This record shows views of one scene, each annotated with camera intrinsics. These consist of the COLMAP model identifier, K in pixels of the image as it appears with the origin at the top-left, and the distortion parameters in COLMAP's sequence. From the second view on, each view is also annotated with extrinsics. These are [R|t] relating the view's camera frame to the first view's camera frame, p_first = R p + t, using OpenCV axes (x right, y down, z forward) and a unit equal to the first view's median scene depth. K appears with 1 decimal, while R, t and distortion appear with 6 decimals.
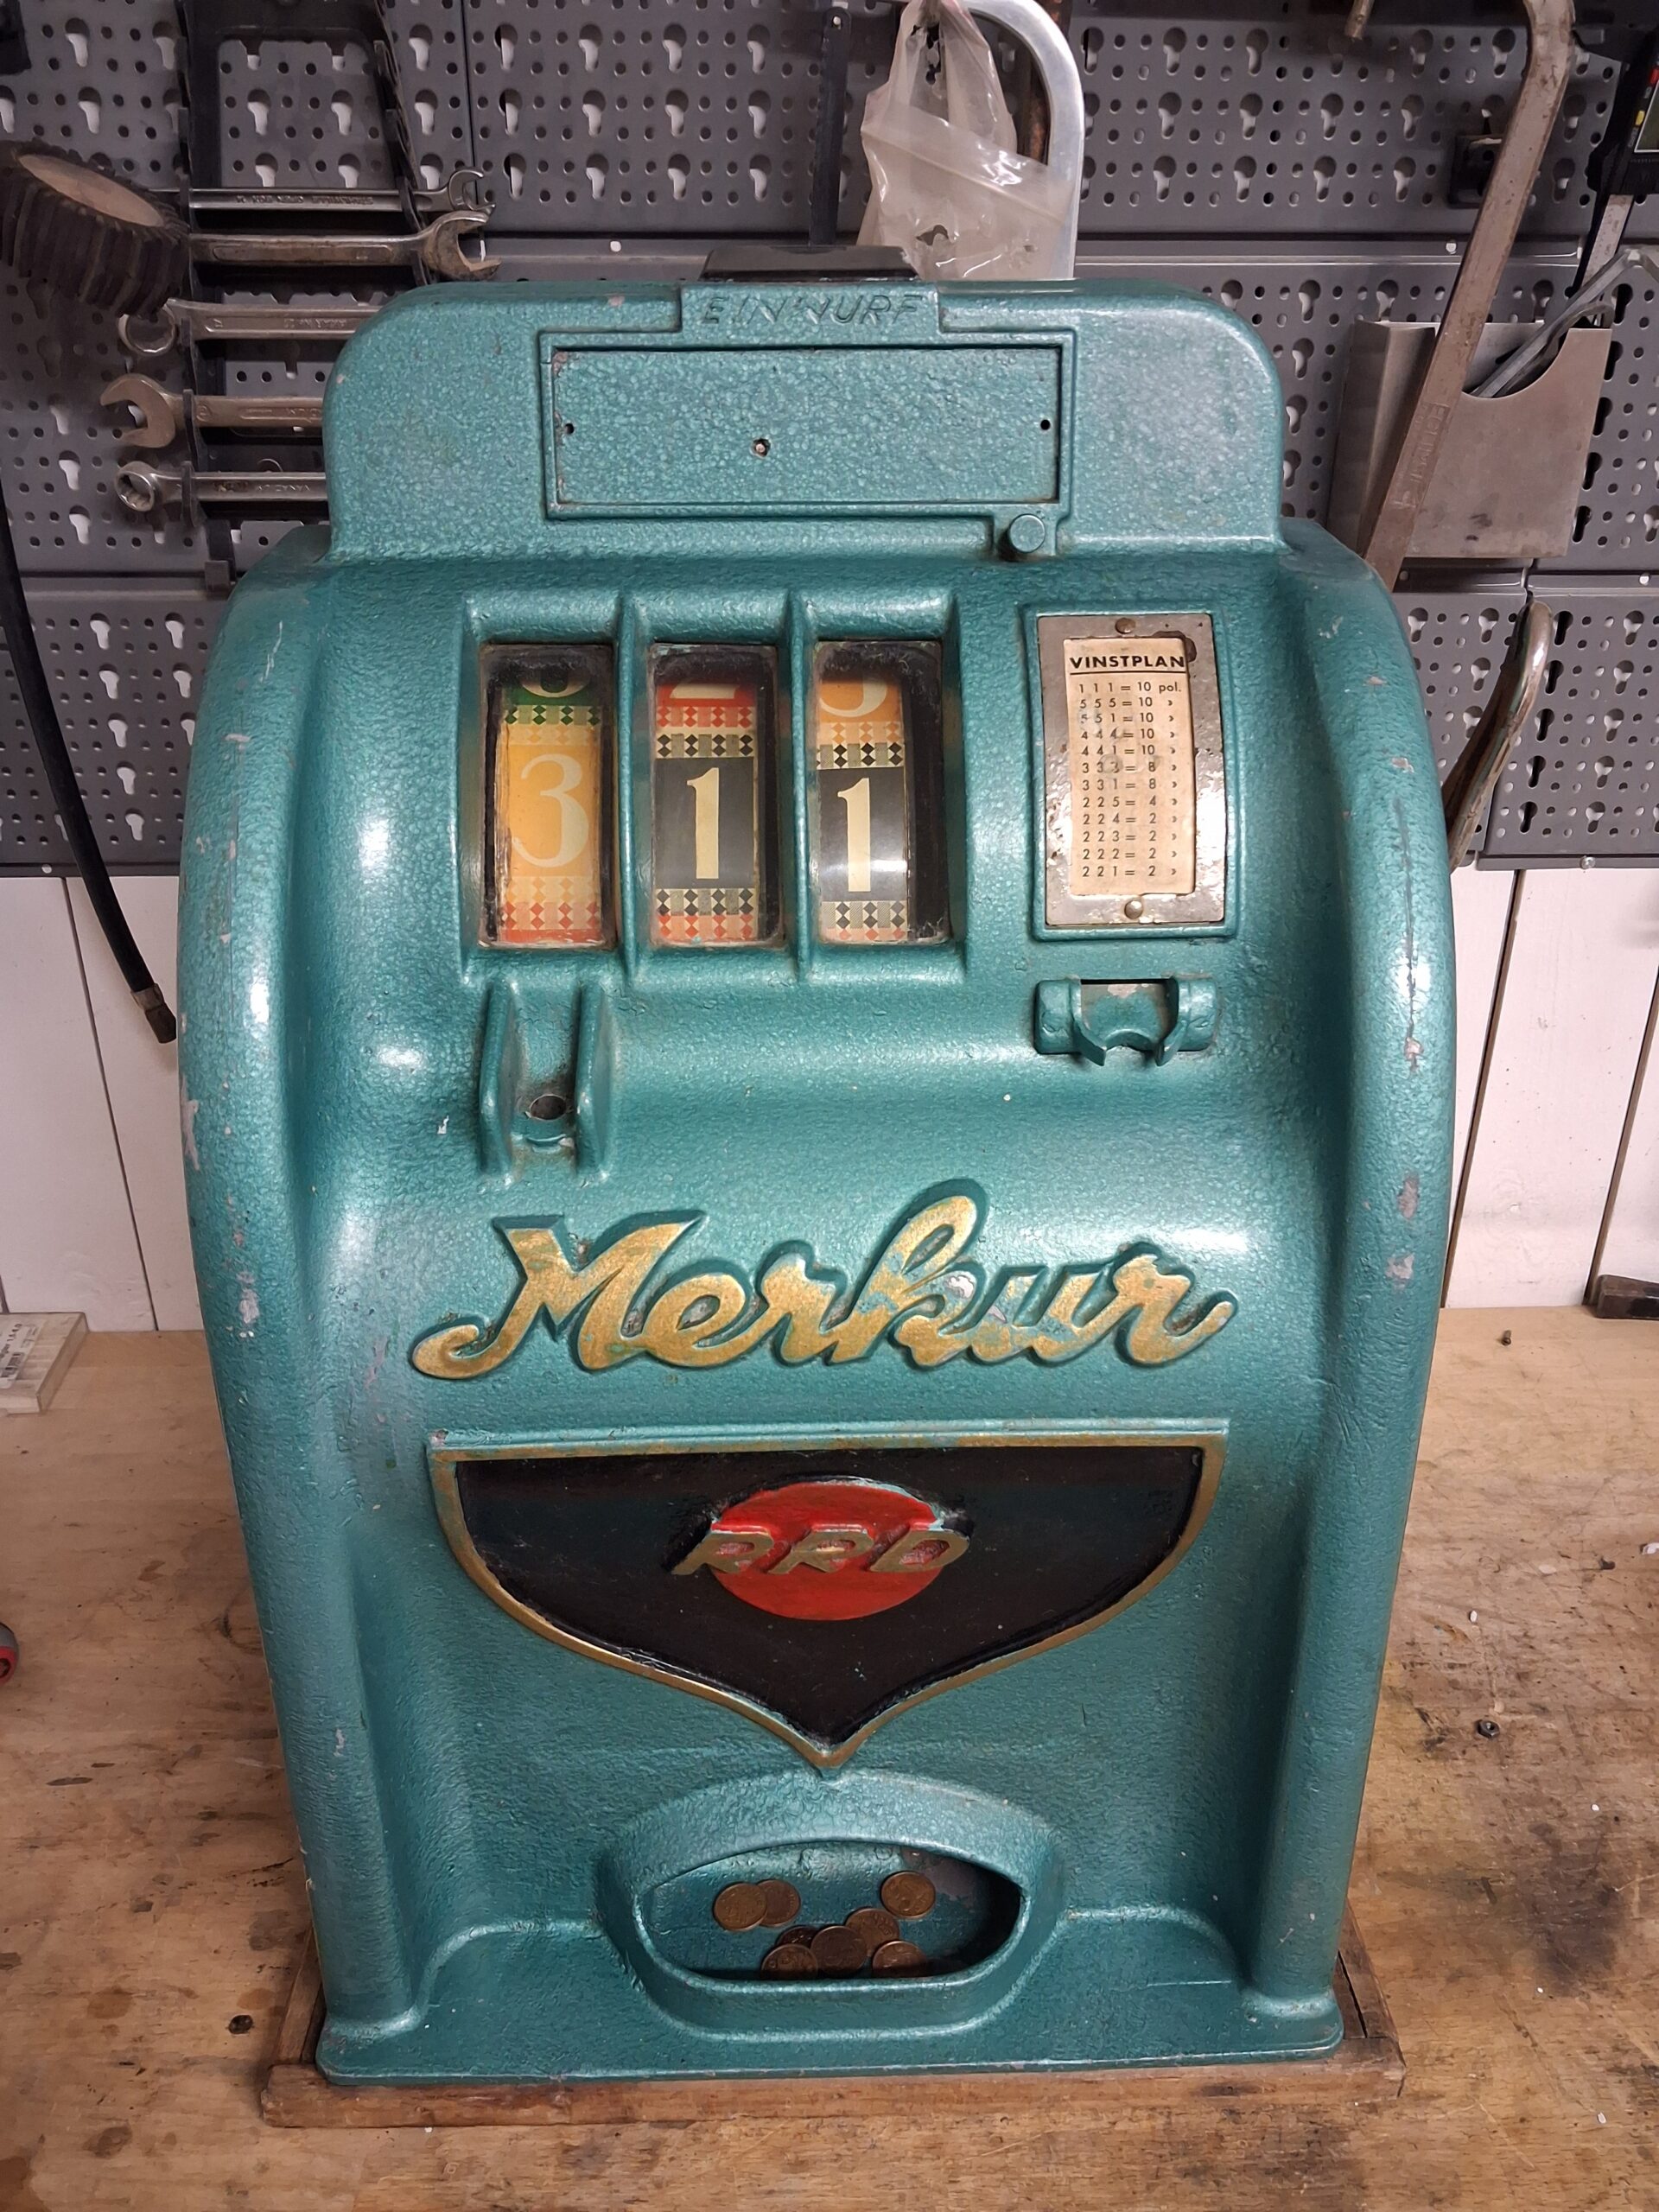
lens RADIAL K [[1748.4, 0, 824.2], [0, 1748.4, 1112.2], [0, 0, 1]] dist [0.015803, -0.029270]
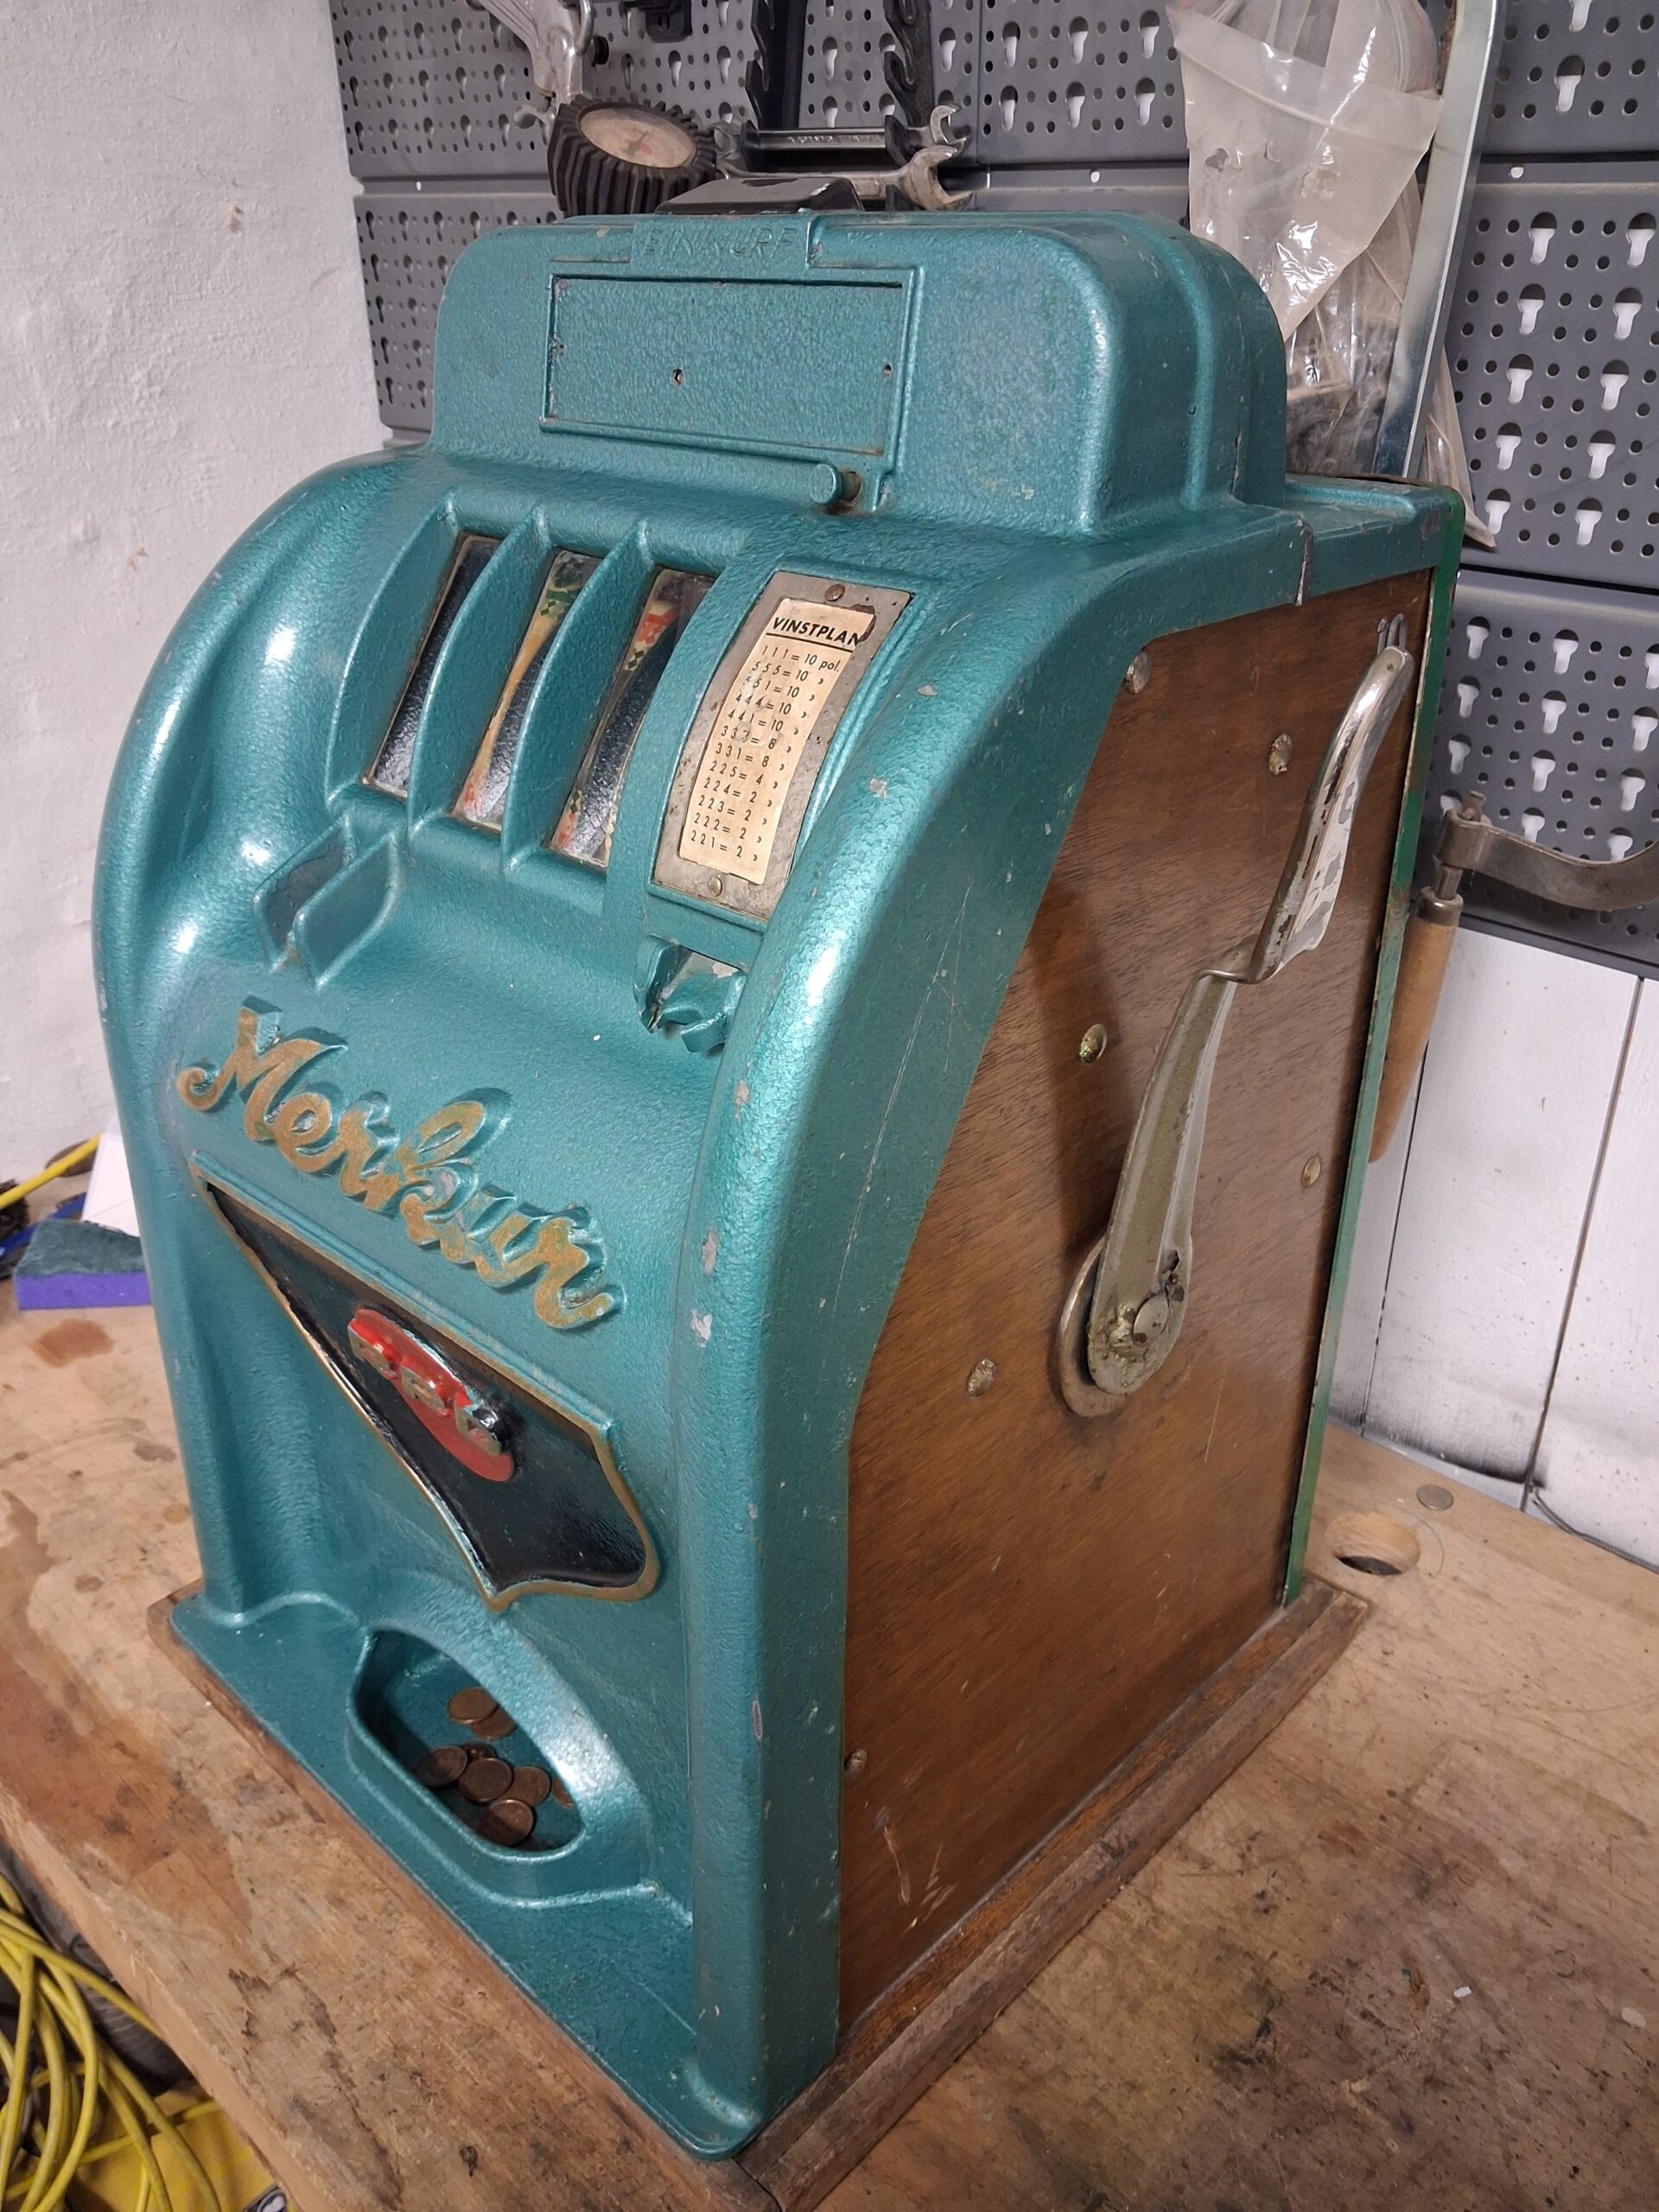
lens RADIAL K [[1748.4, 0, 823.2], [0, 1748.4, 1098.2], [0, 0, 1]] dist [0.015803, -0.029270]
pose [[0.700135, 0.319587, -0.638494, 0.815198], [-0.304027, 0.942556, 0.138403, -0.148764], [0.646049, 0.097218, 0.757080, 0.317360]]
